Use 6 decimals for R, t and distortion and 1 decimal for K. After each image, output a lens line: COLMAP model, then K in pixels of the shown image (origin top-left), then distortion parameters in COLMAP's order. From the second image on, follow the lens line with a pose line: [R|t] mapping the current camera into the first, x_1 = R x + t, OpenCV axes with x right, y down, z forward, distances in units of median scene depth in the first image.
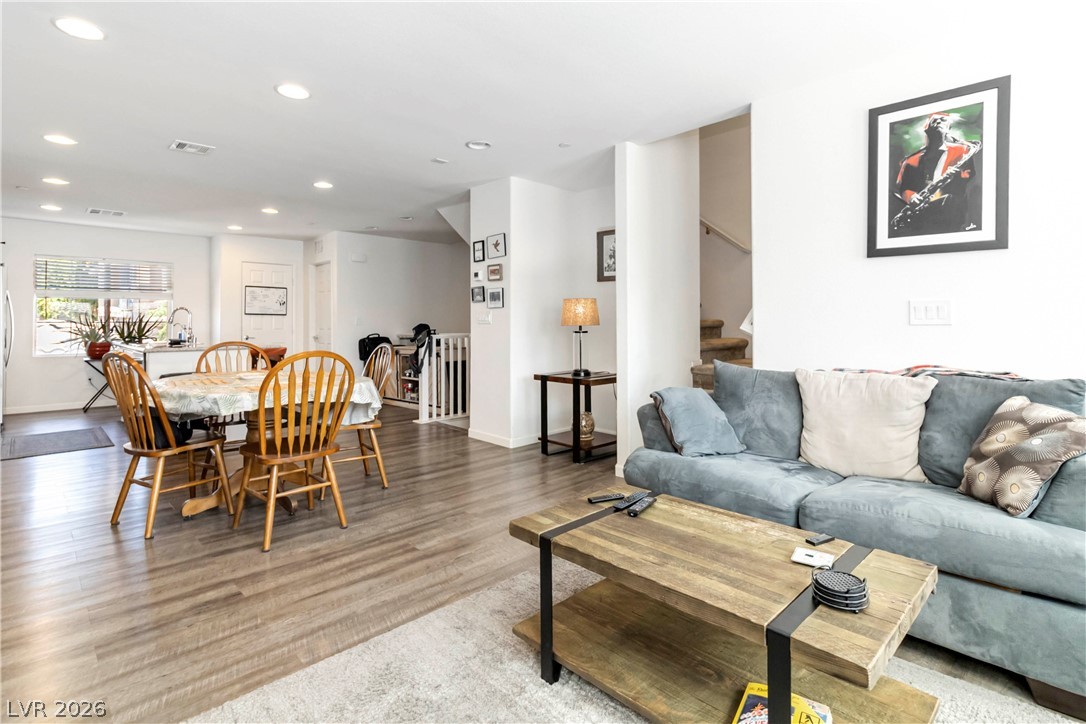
lens RADIAL K [[520.4, 0, 557.4], [0, 520.4, 315.3], [0, 0, 1]] dist [-0.000710, 0.002610]
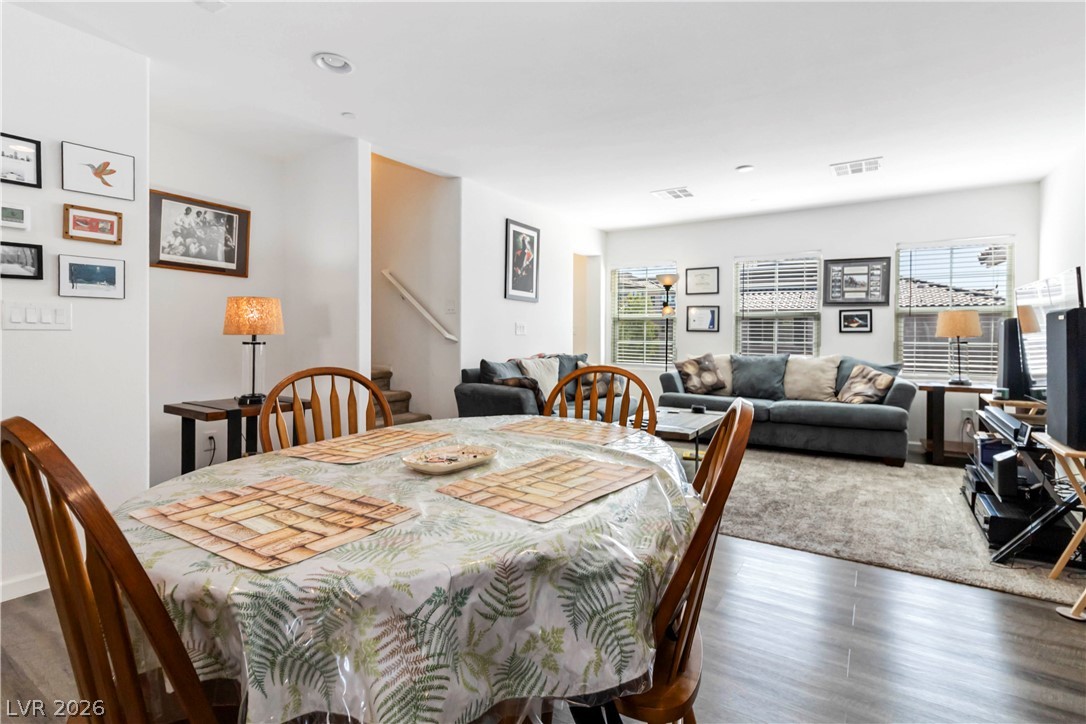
lens RADIAL K [[520.4, 0, 548.6], [0, 520.4, 337.1], [0, 0, 1]] dist [-0.000710, 0.002610]
pose [[-0.206222, -0.001746, 0.978504, -1.312323], [-0.019879, 0.999800, -0.002405, 0.029717], [-0.978303, -0.019948, -0.206215, 1.302594]]
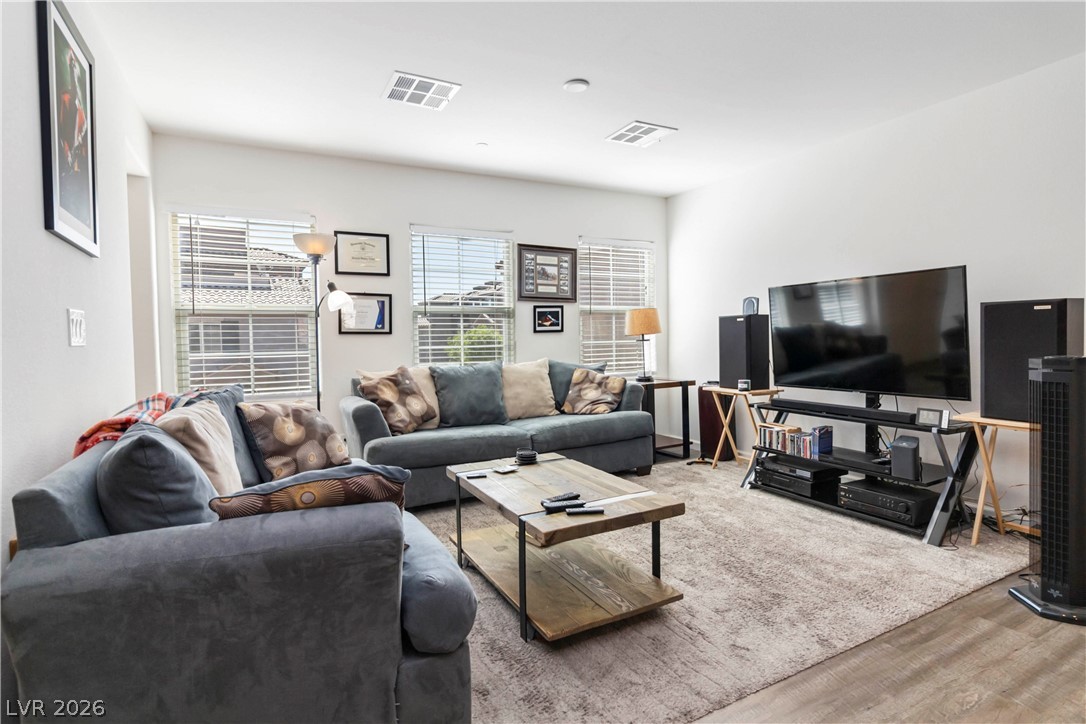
lens RADIAL K [[555.5, 0, 554.3], [0, 555.5, 353.0], [0, 0, 1]] dist [-0.000787, 0.000283]
pose [[-0.956866, 0.013901, 0.290195, -0.119408], [0.018442, 0.999746, 0.012919, 0.029990], [-0.289942, 0.017713, -0.956880, 1.513826]]
